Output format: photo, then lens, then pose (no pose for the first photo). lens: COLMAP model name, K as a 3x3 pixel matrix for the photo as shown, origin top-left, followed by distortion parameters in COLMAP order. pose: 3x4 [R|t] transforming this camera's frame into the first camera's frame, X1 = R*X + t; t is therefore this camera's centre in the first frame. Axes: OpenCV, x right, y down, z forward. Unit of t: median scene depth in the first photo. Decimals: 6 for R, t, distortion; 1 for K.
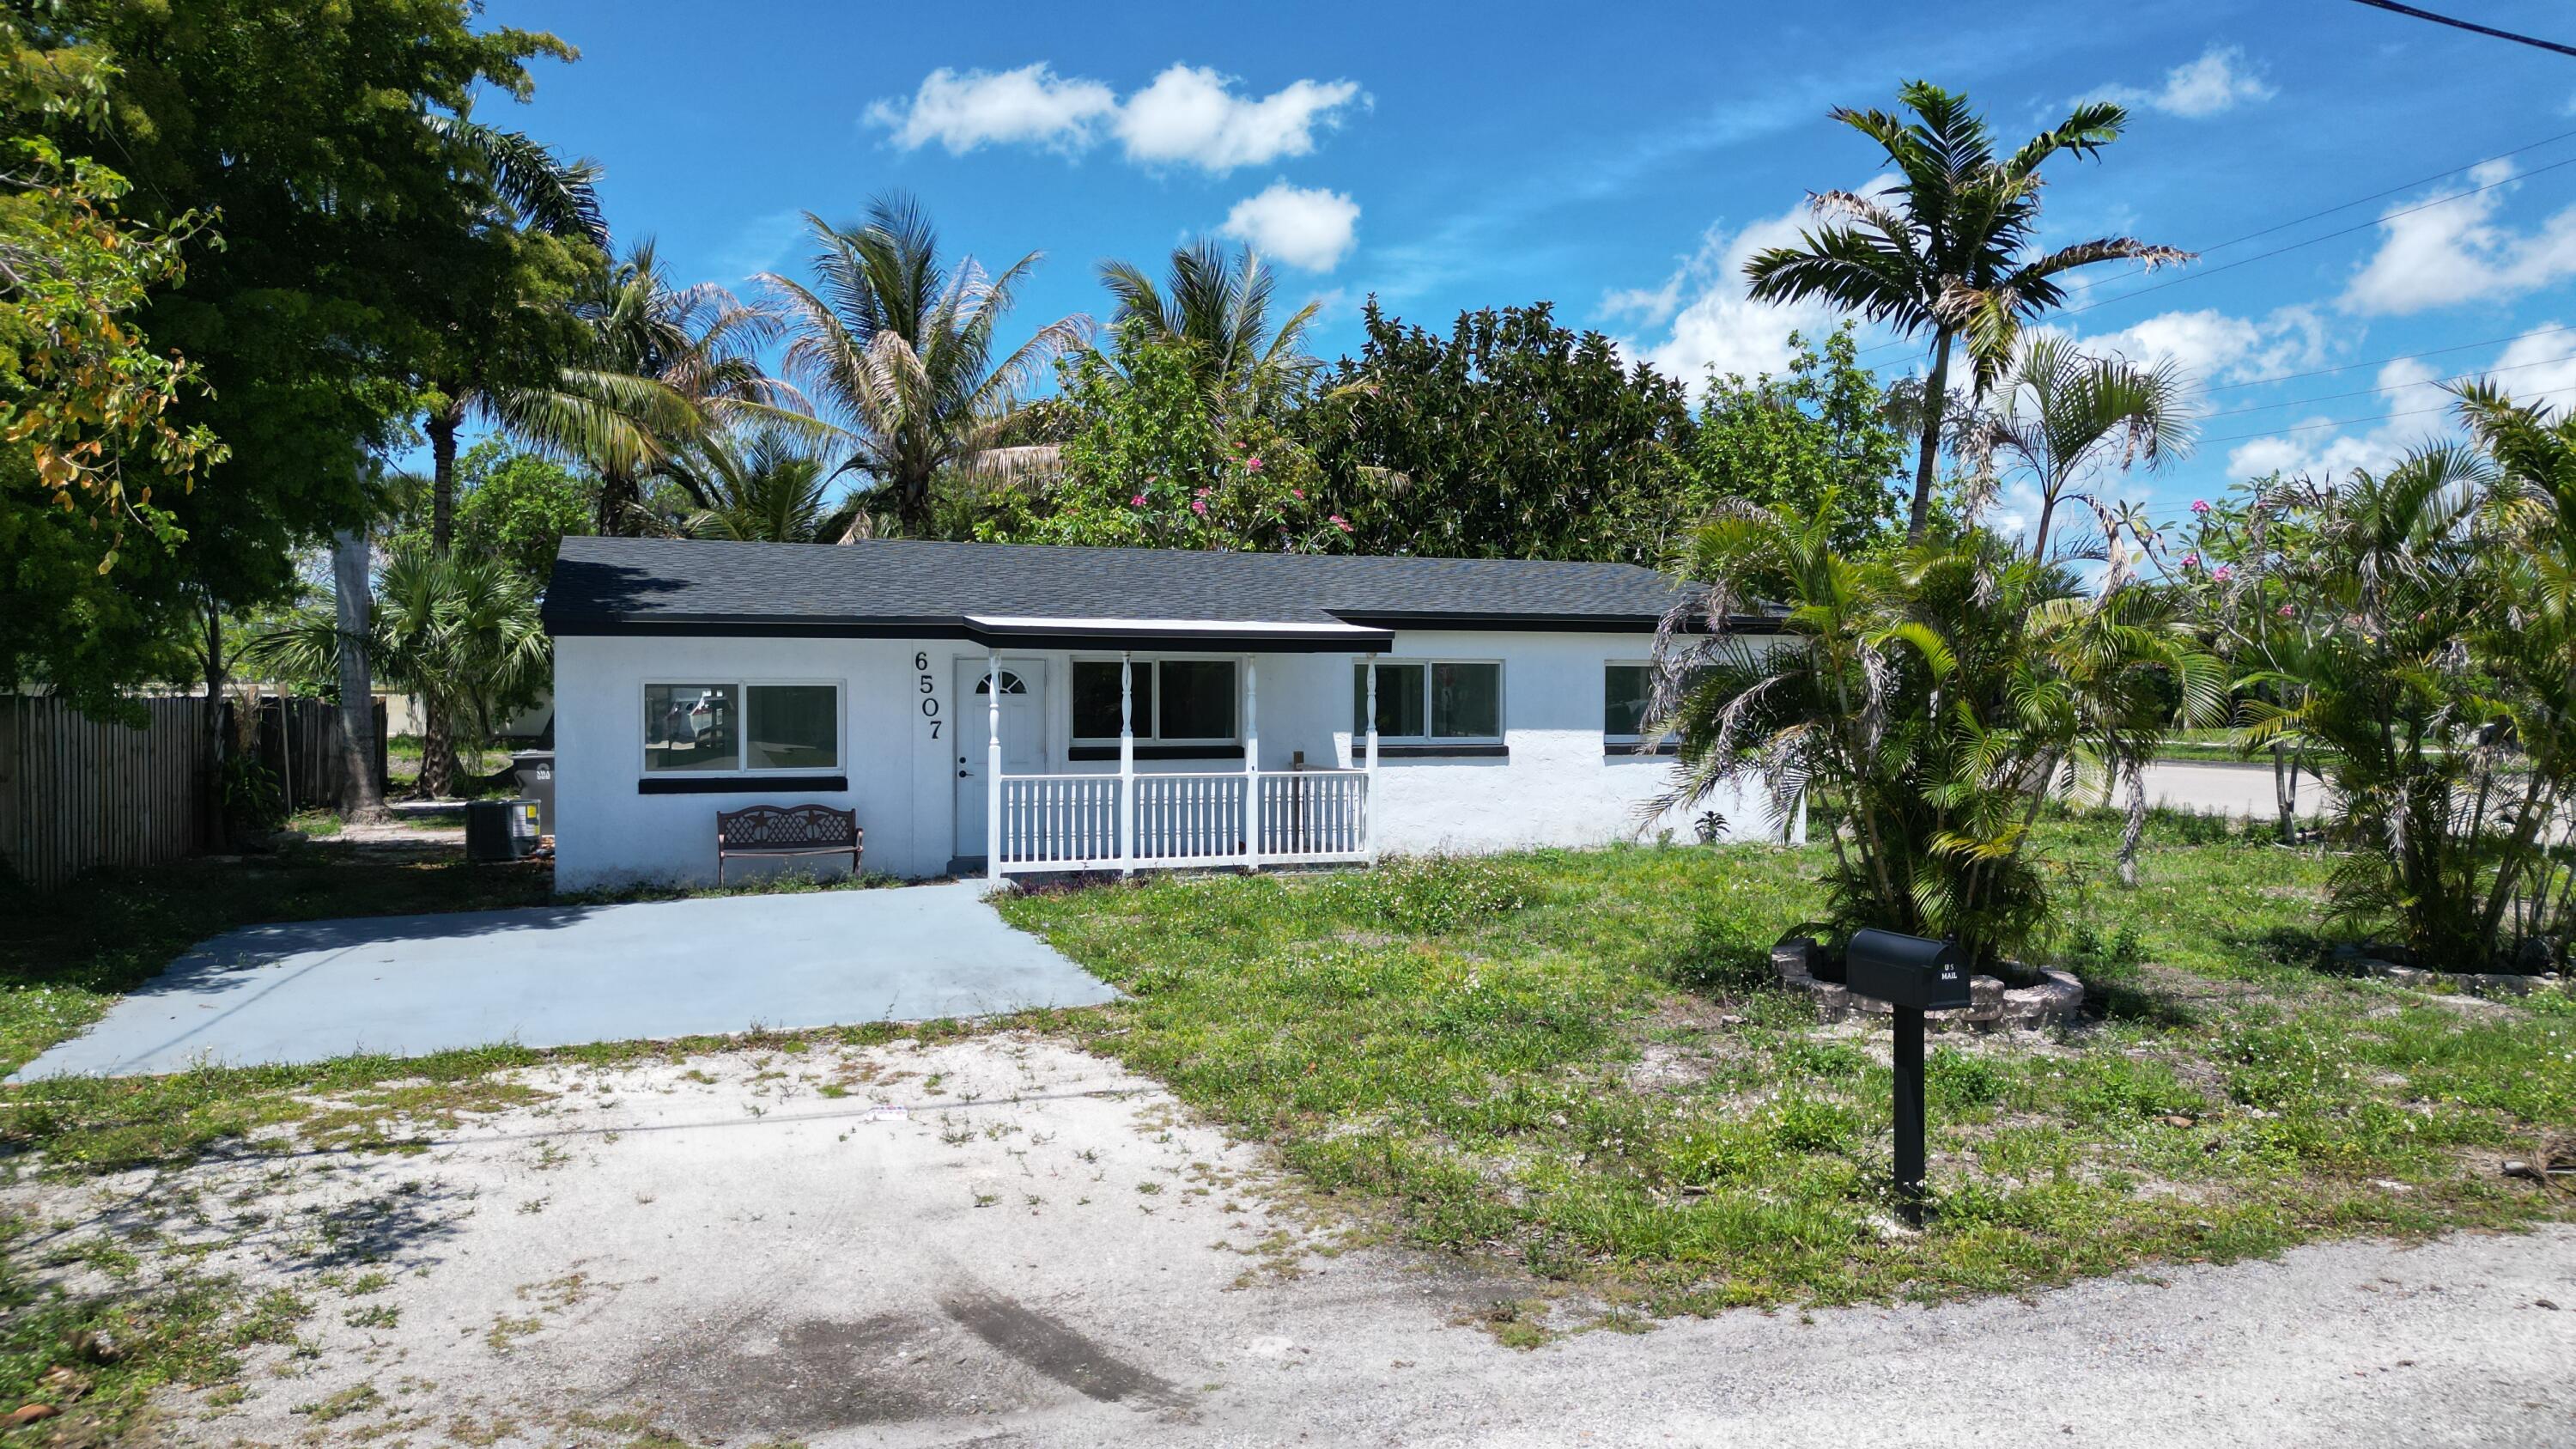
lens RADIAL K [[1800.0, 0, 1288.0], [0, 1800.0, 724.5], [0, 0, 1]] dist [0.046198, -0.053373]
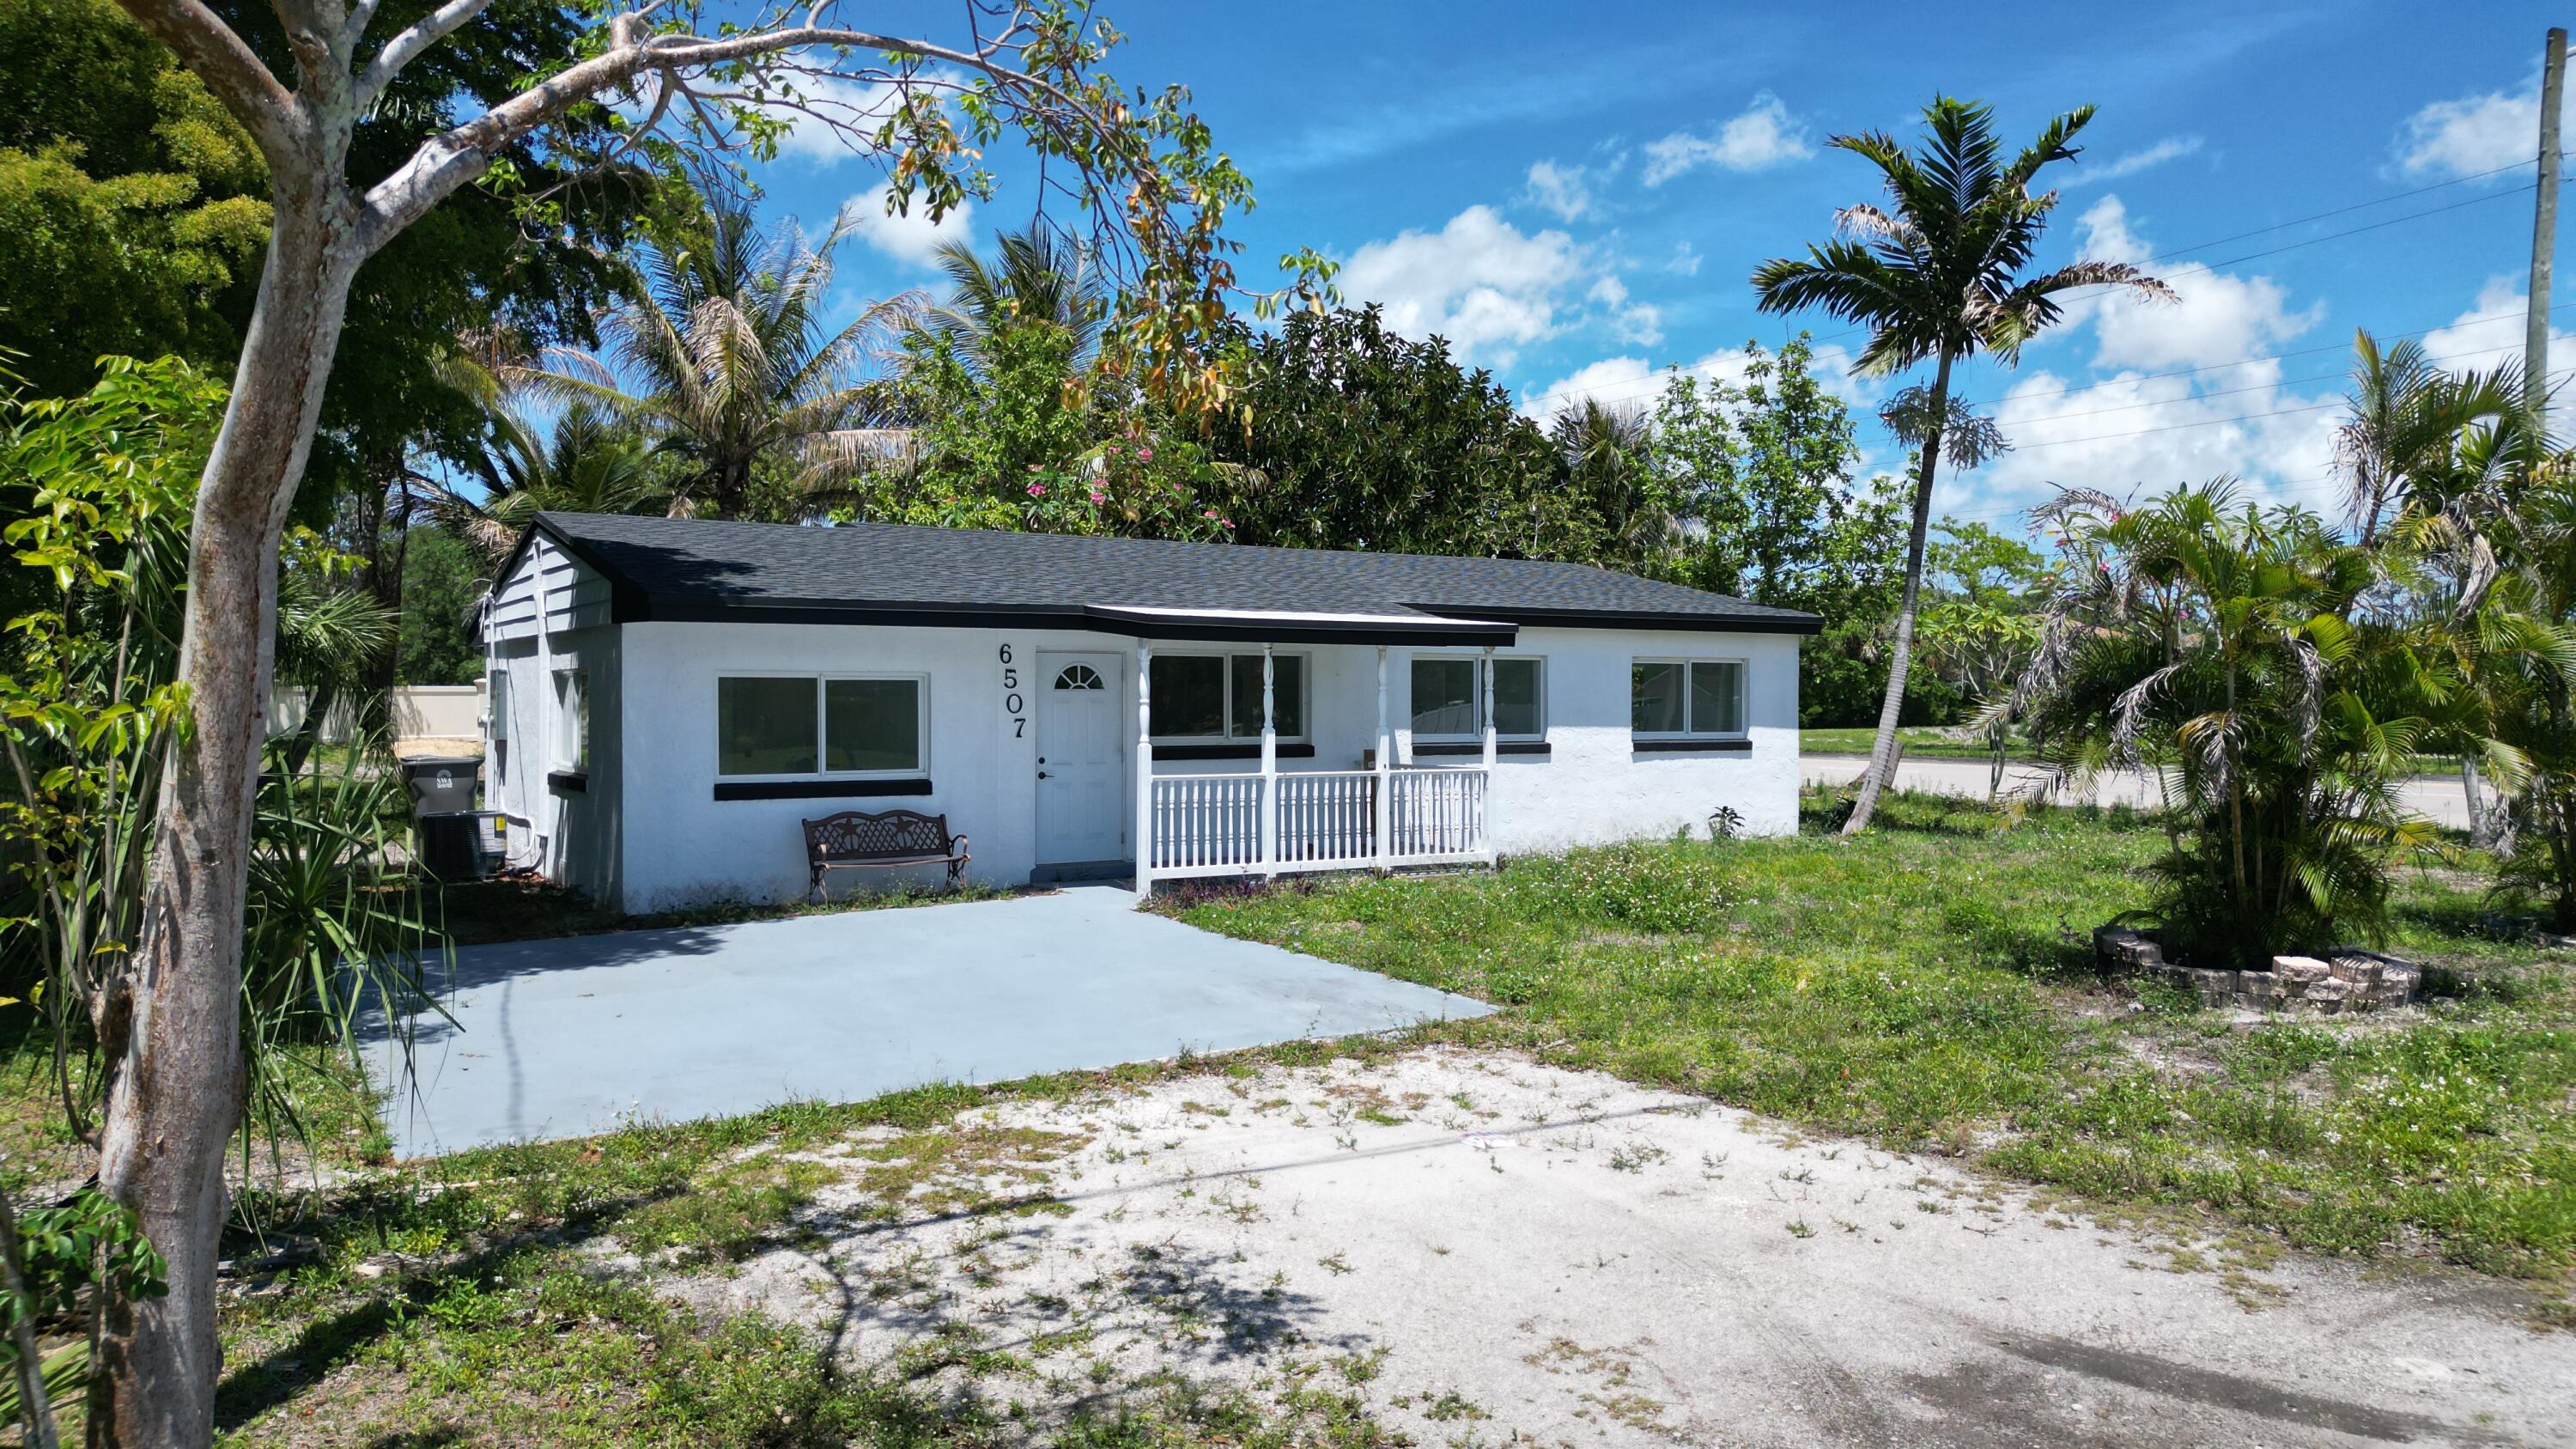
lens RADIAL K [[1805.8, 0, 1282.1], [0, 1805.8, 687.3], [0, 0, 1]] dist [0.035404, -0.022845]
pose [[0.978110, 0.001416, 0.208086, -0.275757], [0.003368, 0.999738, -0.022633, 0.003828], [-0.208063, 0.022838, 0.977849, 0.067114]]
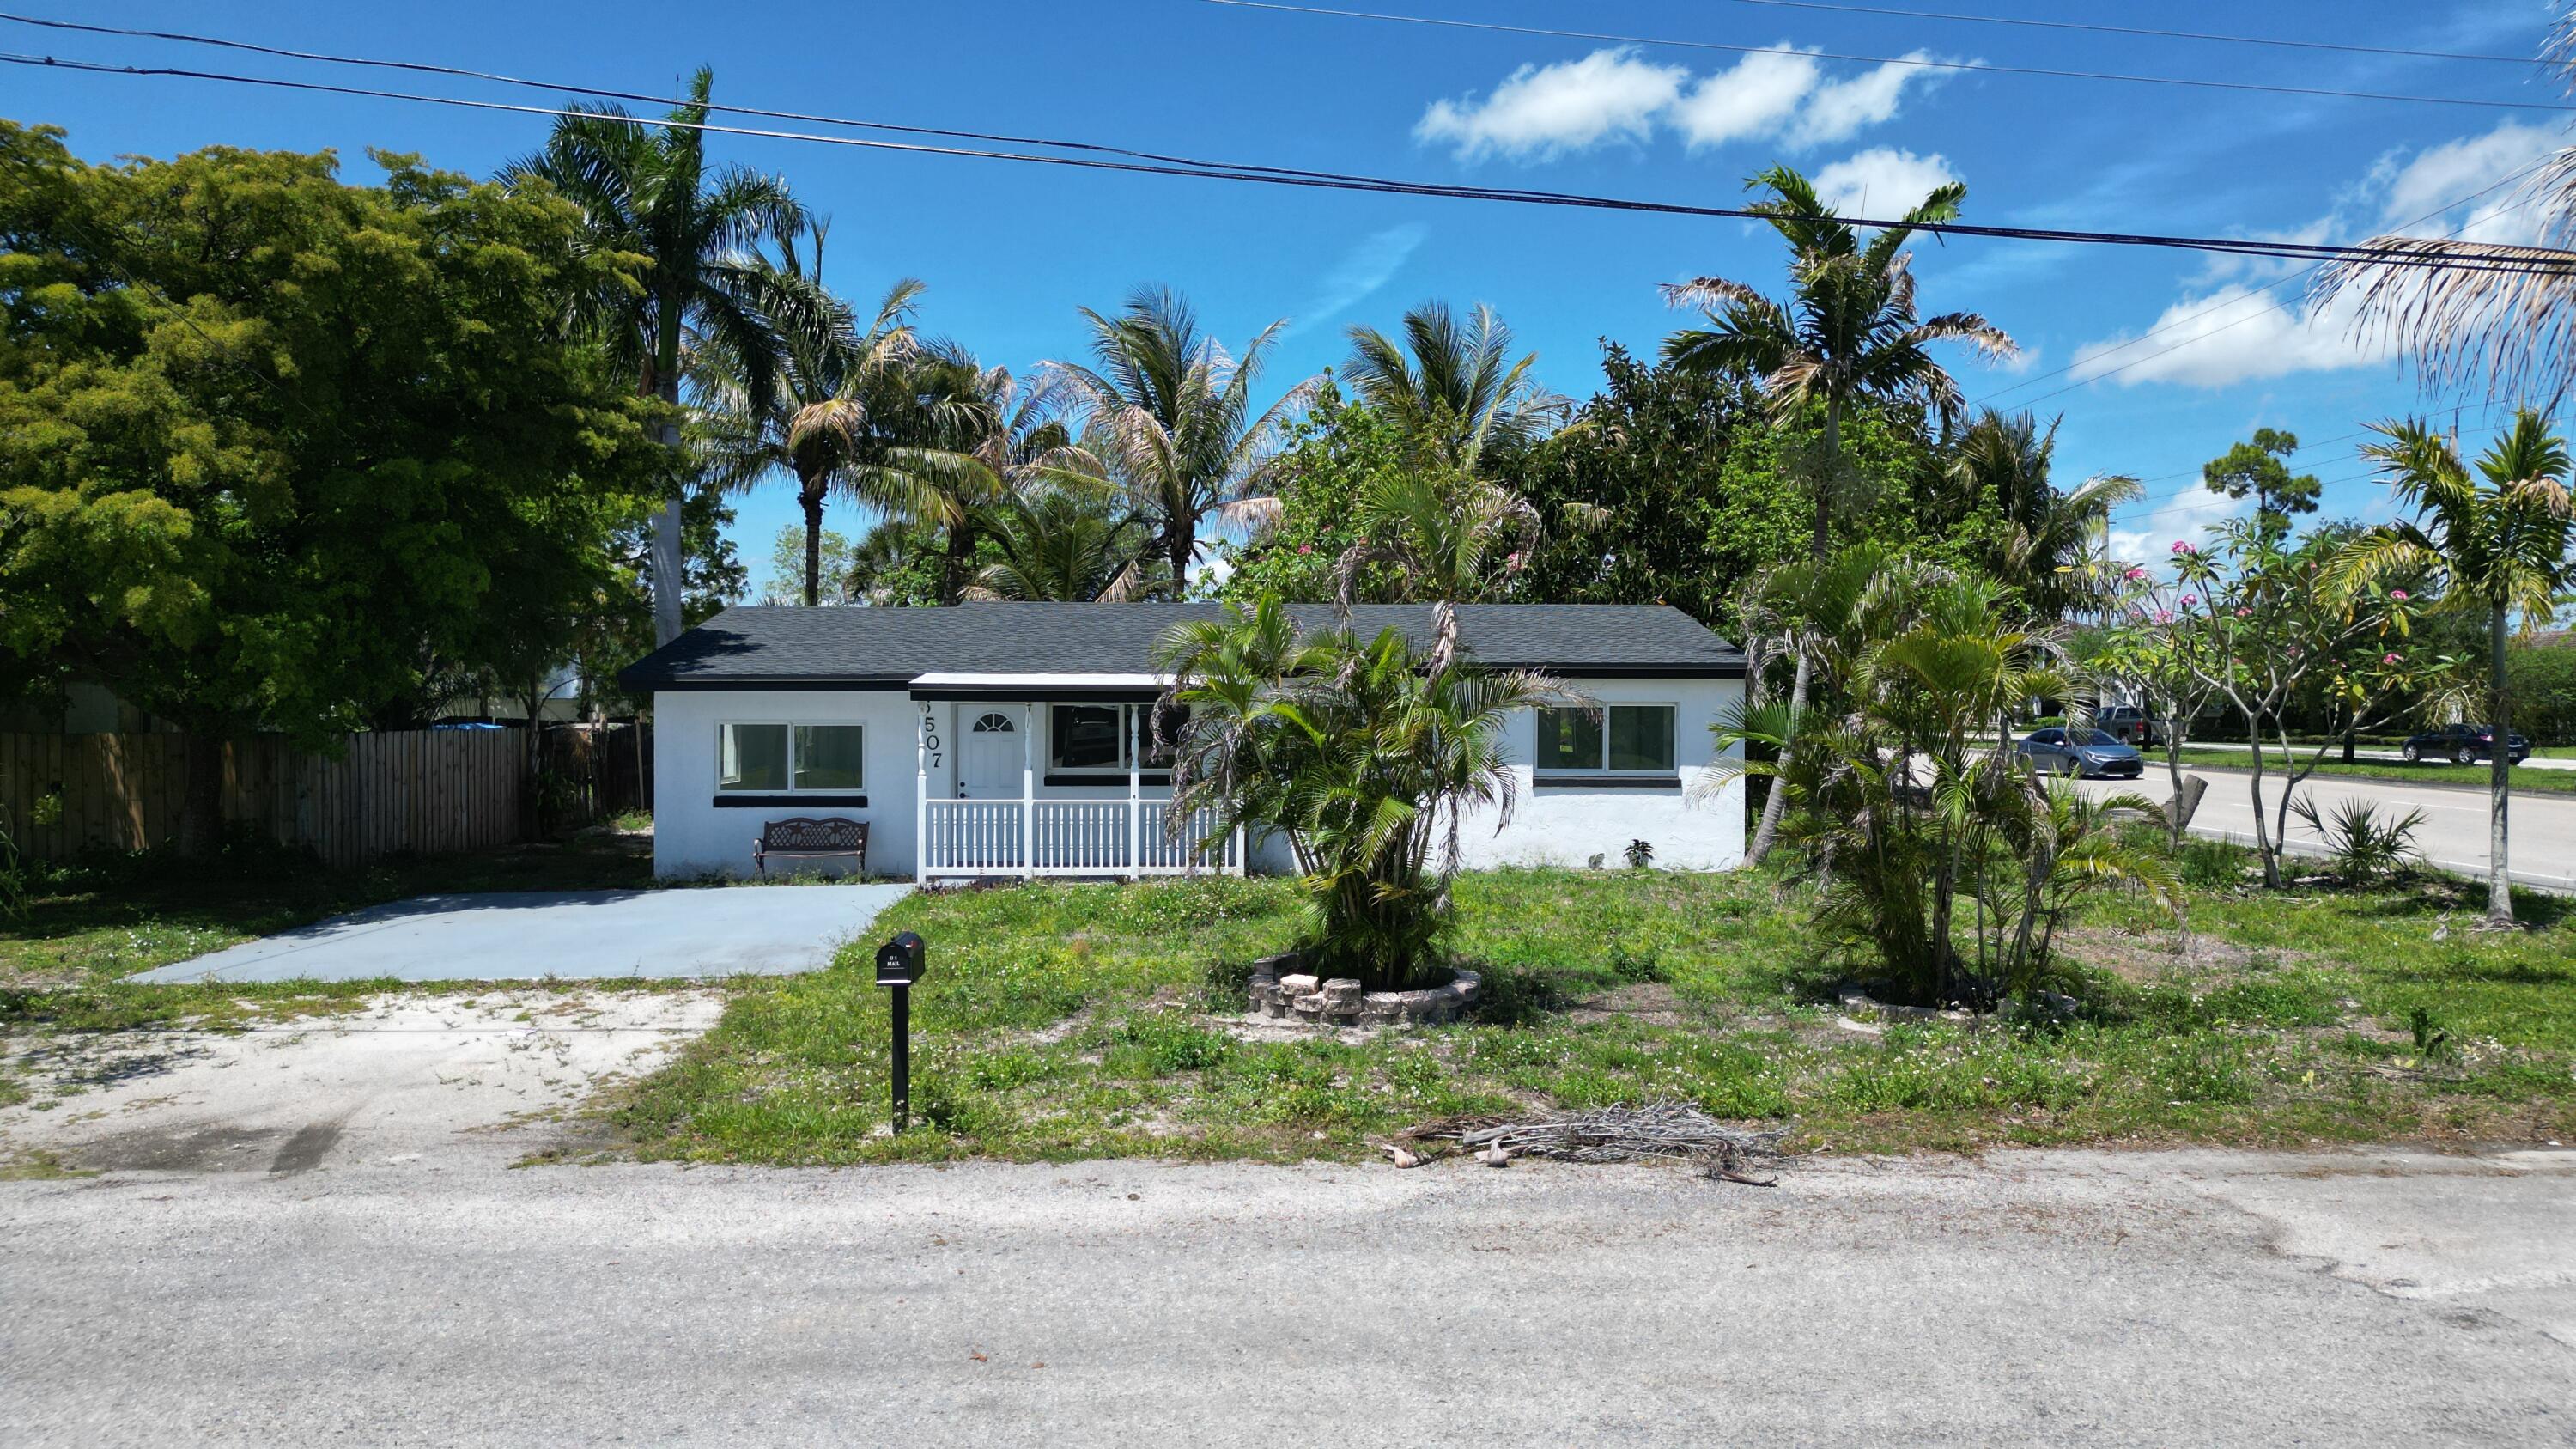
lens RADIAL K [[1805.8, 0, 1282.1], [0, 1805.8, 687.3], [0, 0, 1]] dist [0.035404, -0.022845]
pose [[0.948429, -0.000648, -0.316988, 0.469125], [-0.006120, 0.999774, -0.020357, -0.025768], [0.316930, 0.021247, 0.948211, -0.137797]]
